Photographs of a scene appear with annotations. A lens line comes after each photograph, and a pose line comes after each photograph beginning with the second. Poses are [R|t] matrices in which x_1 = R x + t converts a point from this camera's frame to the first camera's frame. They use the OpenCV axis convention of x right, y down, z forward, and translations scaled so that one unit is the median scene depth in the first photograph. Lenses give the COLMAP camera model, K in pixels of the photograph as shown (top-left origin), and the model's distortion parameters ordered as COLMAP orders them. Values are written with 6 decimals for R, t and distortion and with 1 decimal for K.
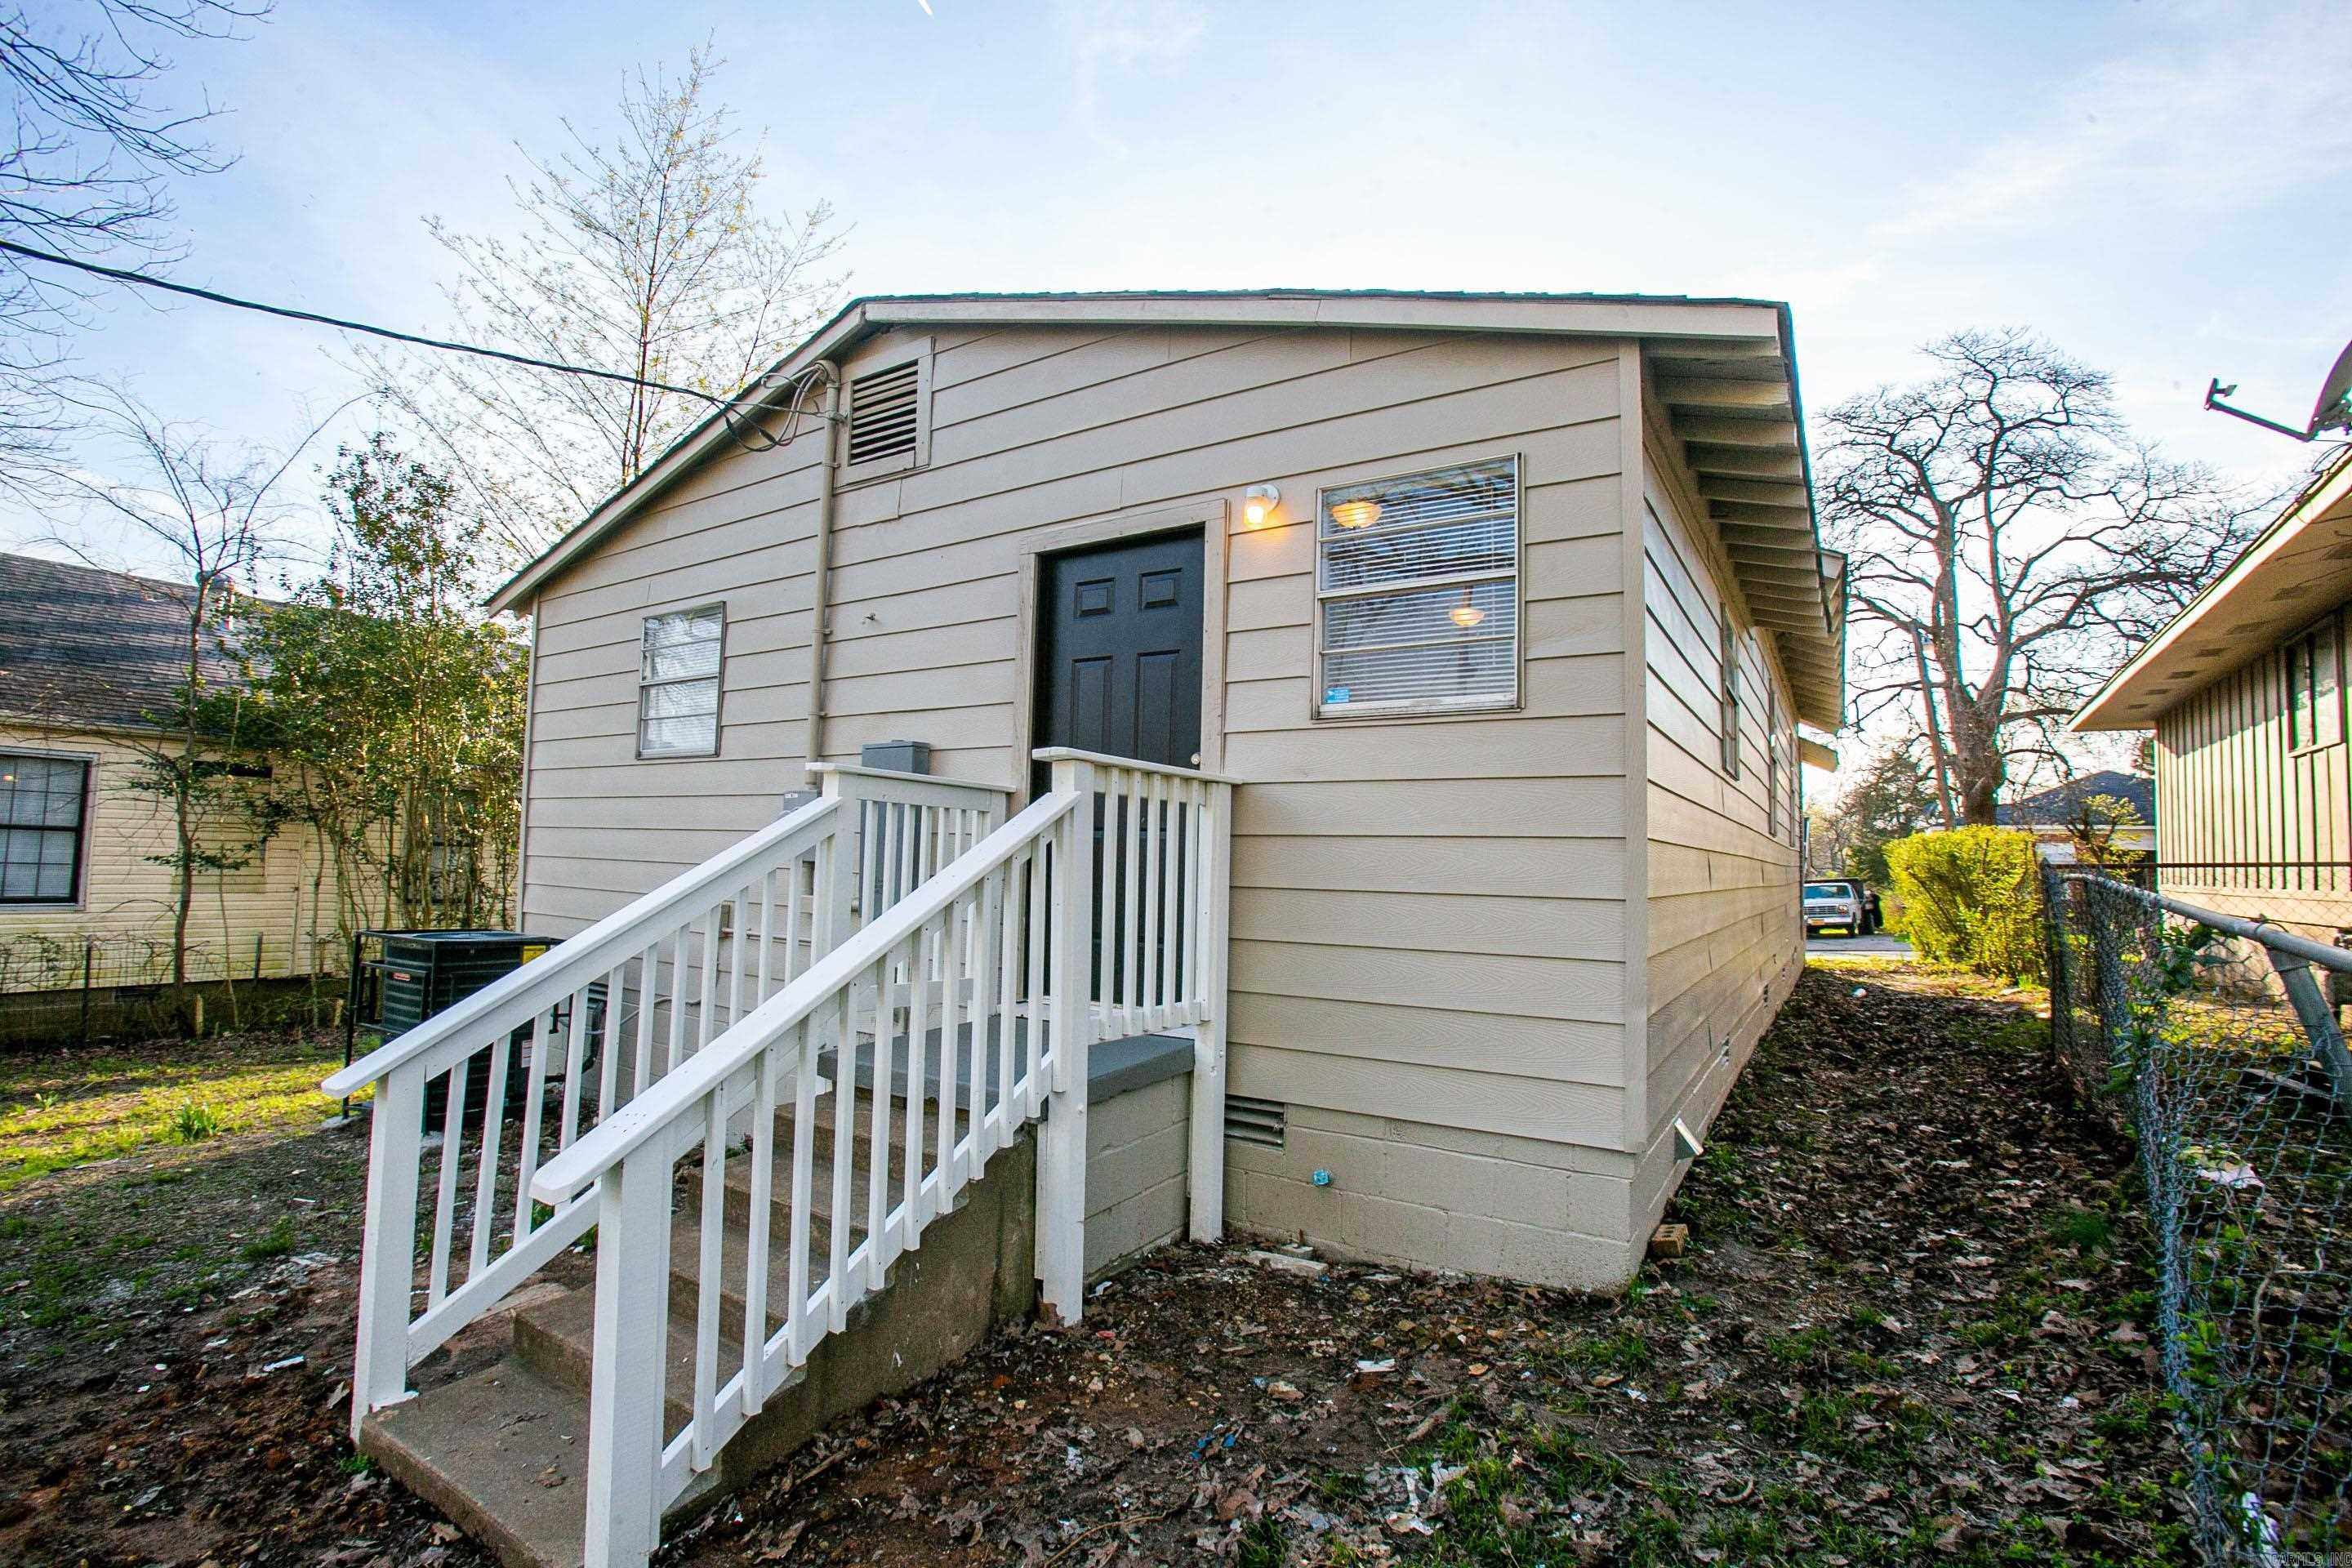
lens RADIAL K [[1033.0, 0, 1184.3], [0, 1033.0, 786.5], [0, 0, 1]] dist [-0.039356, 0.000850]
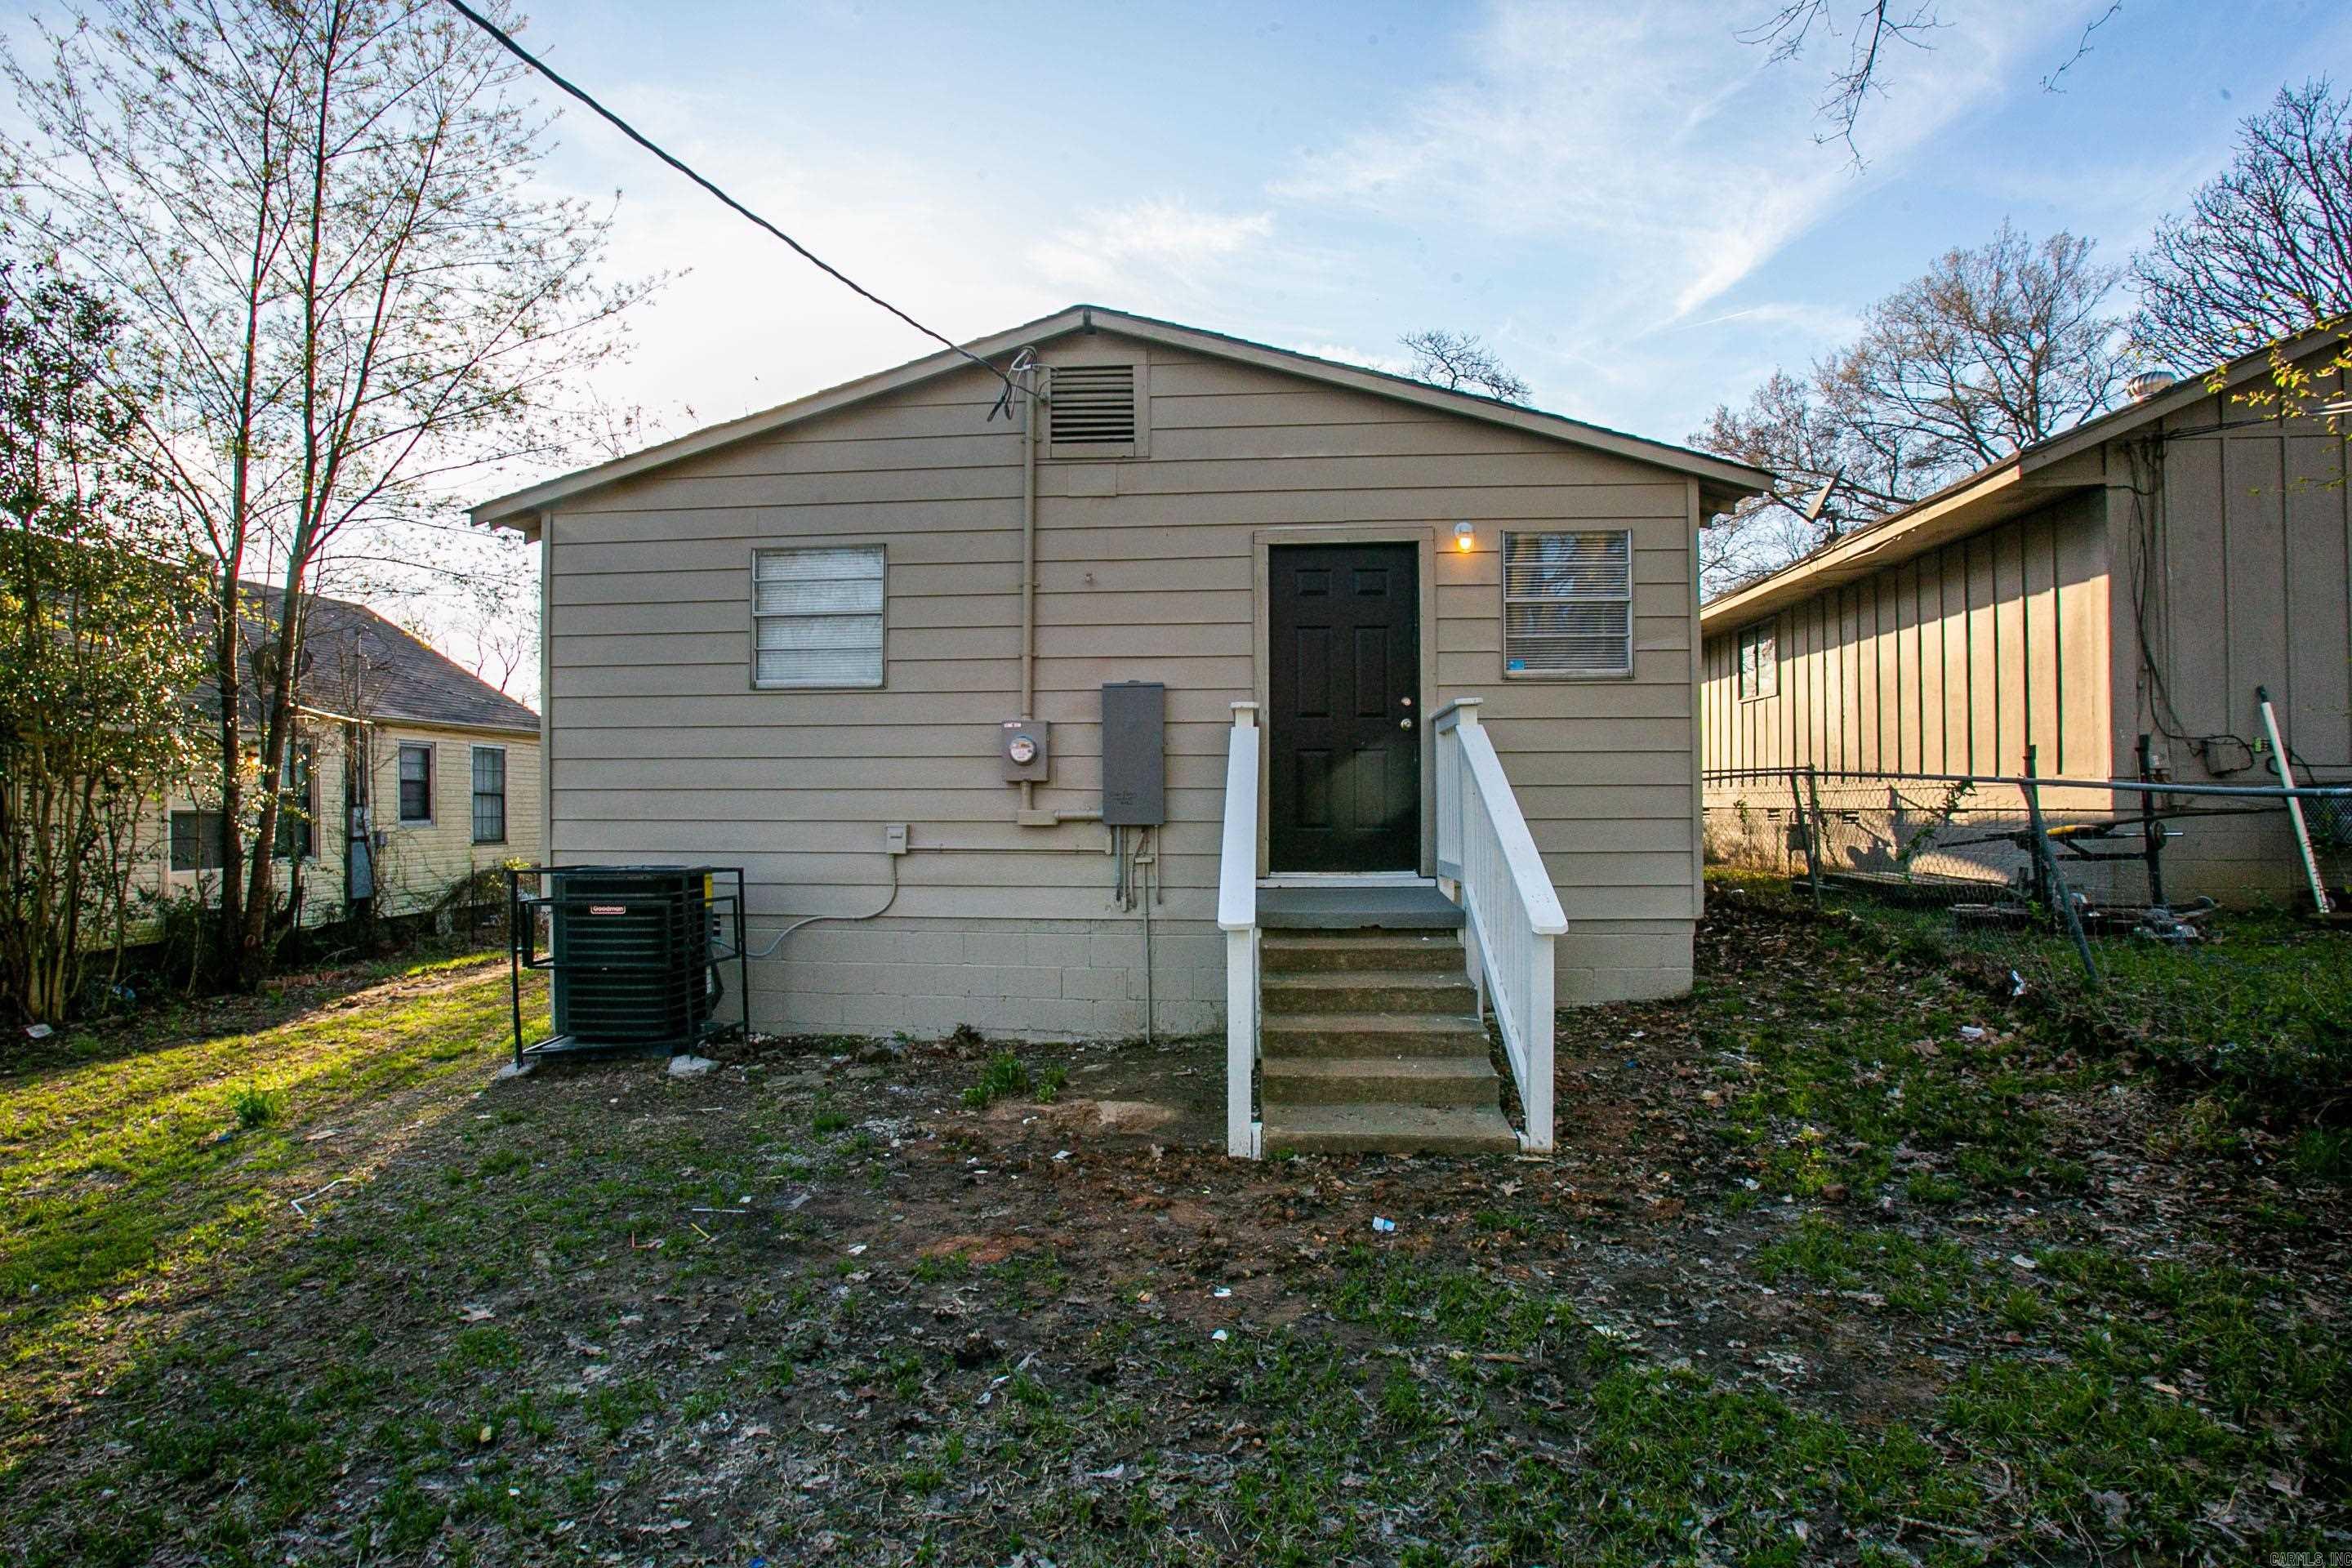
lens RADIAL K [[1104.6, 0, 1184.8], [0, 1104.6, 780.7], [0, 0, 1]] dist [-0.062200, 0.021954]
pose [[0.884540, -0.020072, 0.466032, -0.823986], [-0.007859, 0.998291, 0.057912, -0.002669], [-0.466398, -0.054888, 0.882870, -0.202135]]
